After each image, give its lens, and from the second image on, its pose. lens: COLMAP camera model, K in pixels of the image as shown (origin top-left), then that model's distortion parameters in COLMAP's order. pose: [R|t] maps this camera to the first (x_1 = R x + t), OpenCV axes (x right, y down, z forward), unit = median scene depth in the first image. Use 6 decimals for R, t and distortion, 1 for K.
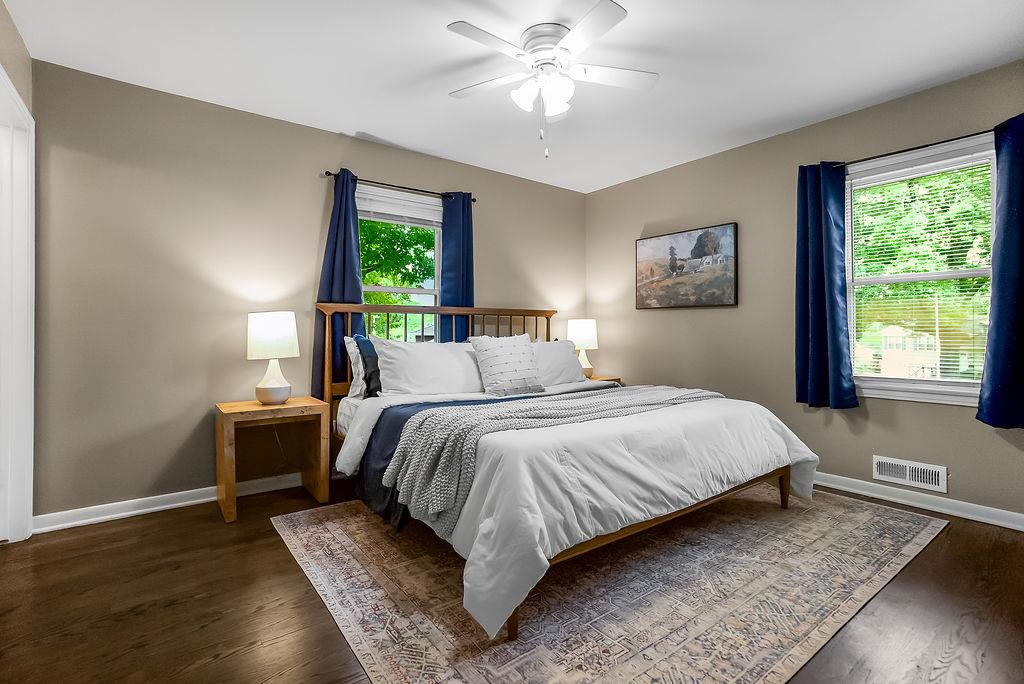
lens RADIAL K [[471.6, 0, 515.5], [0, 471.6, 338.3], [0, 0, 1]] dist [-0.040665, 0.000416]
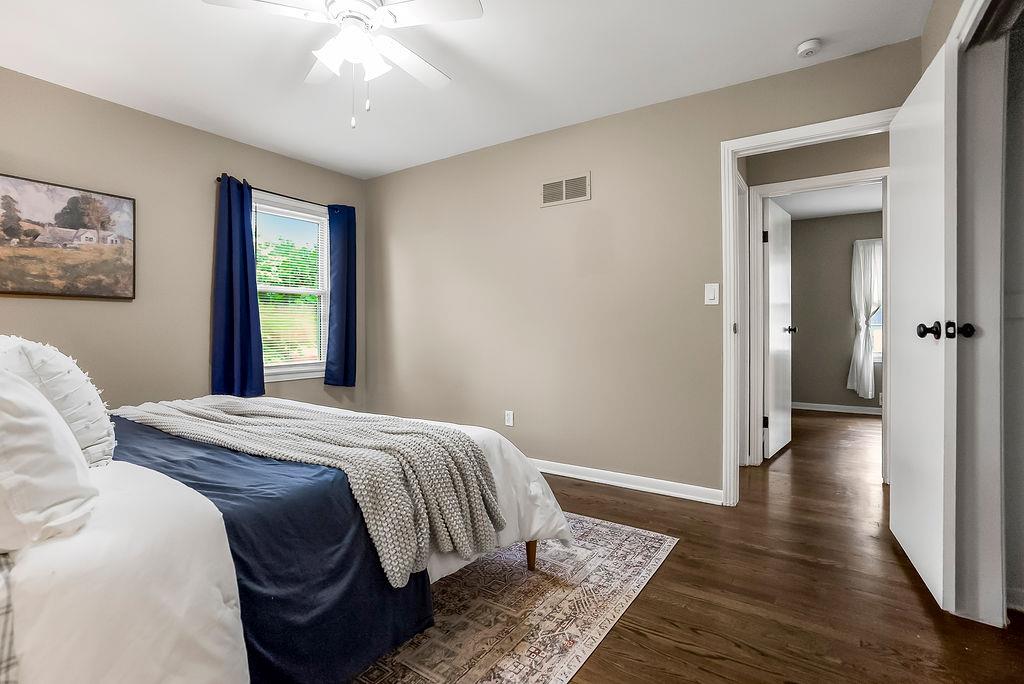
lens RADIAL K [[471.6, 0, 515.5], [0, 471.6, 338.3], [0, 0, 1]] dist [-0.040665, 0.000416]
pose [[-0.312263, -0.014824, 0.949880, -0.503708], [0.010365, 0.999766, 0.019010, -0.009055], [-0.949939, 0.015782, -0.312036, 0.593690]]
